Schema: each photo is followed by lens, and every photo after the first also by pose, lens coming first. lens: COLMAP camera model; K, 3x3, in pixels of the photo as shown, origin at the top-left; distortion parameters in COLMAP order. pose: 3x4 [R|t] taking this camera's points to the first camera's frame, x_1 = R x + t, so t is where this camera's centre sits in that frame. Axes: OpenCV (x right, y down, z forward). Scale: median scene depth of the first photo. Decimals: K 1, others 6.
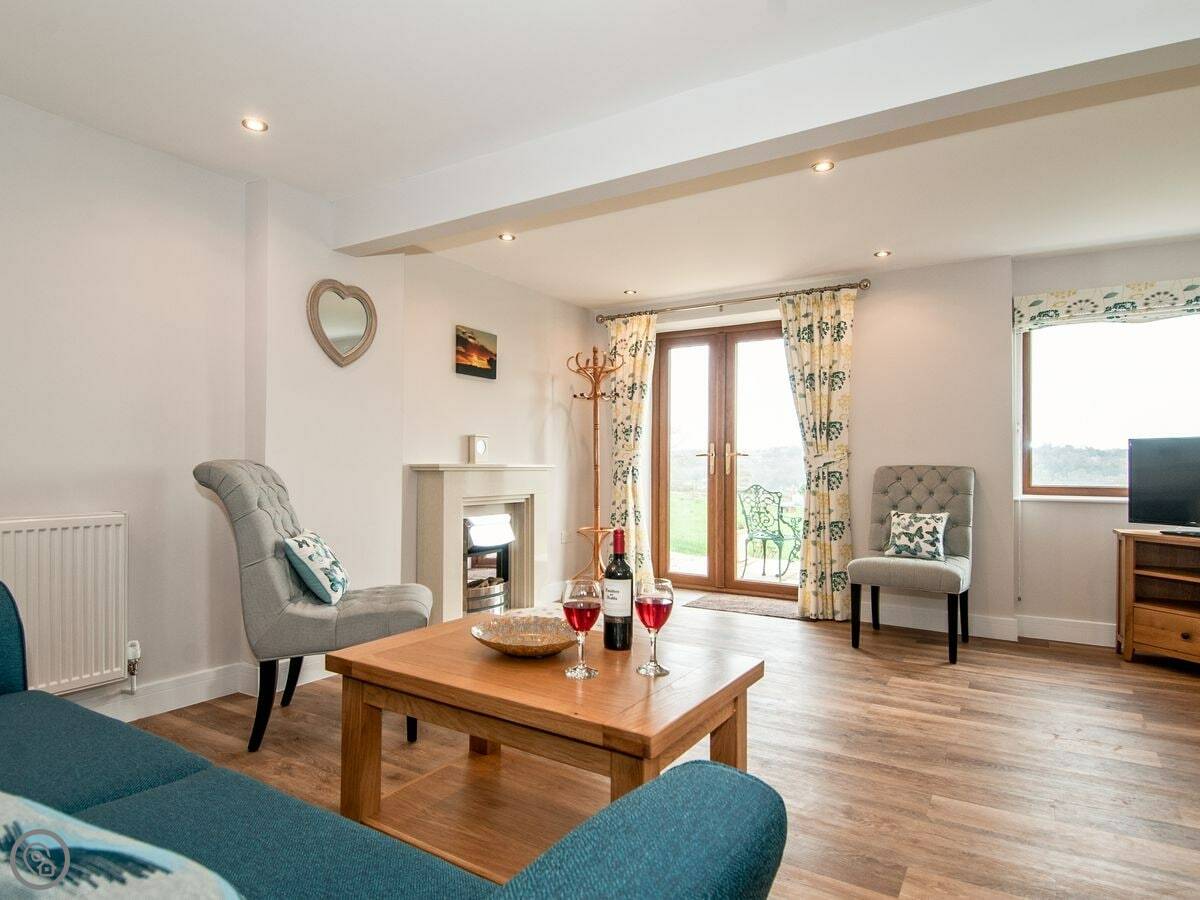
lens RADIAL K [[737.7, 0, 585.1], [0, 737.7, 457.8], [0, 0, 1]] dist [0.054339, -0.000163]
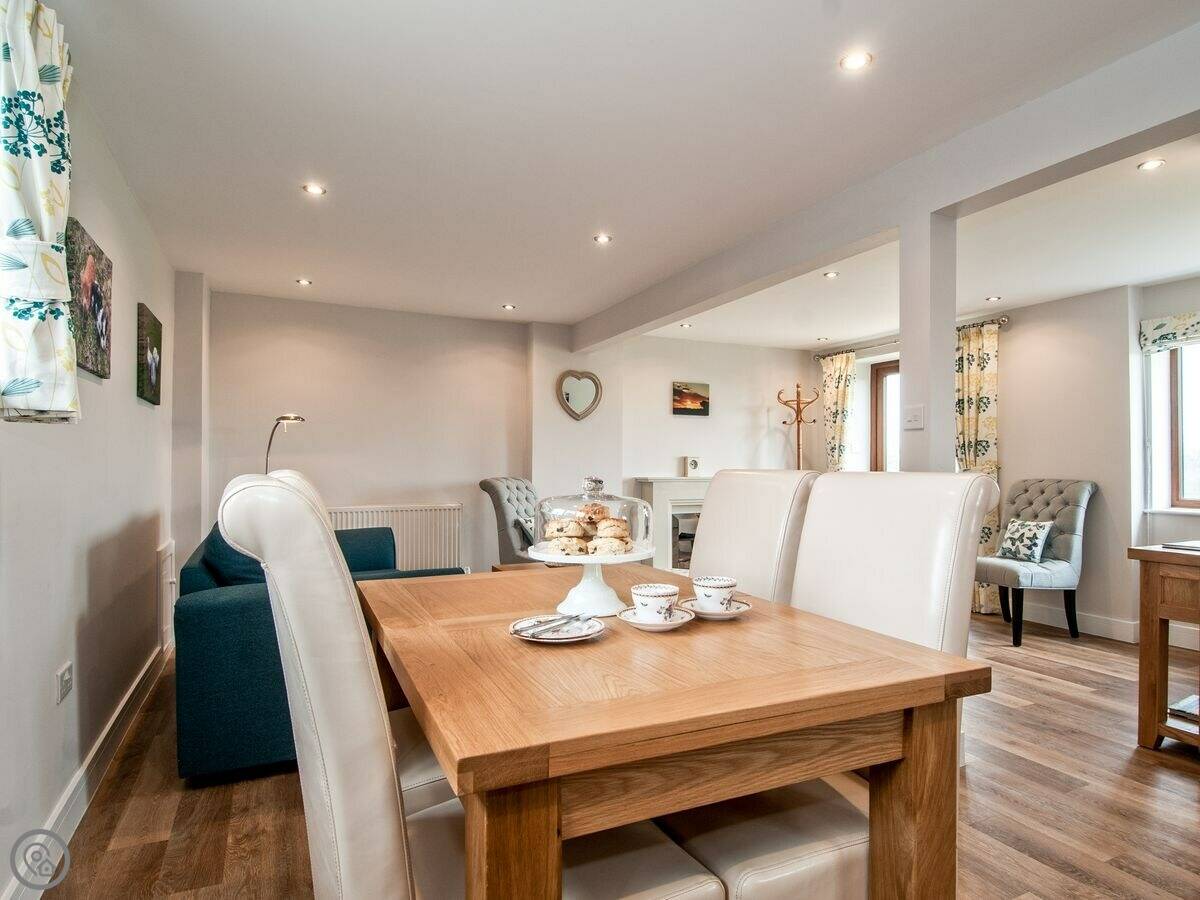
lens RADIAL K [[737.7, 0, 602.5], [0, 737.7, 455.6], [0, 0, 1]] dist [0.054339, -0.000163]
pose [[0.846064, -0.013314, -0.532916, 0.477725], [0.008907, 0.999902, -0.010840, -0.018525], [0.533007, 0.004425, 0.846099, -0.303619]]
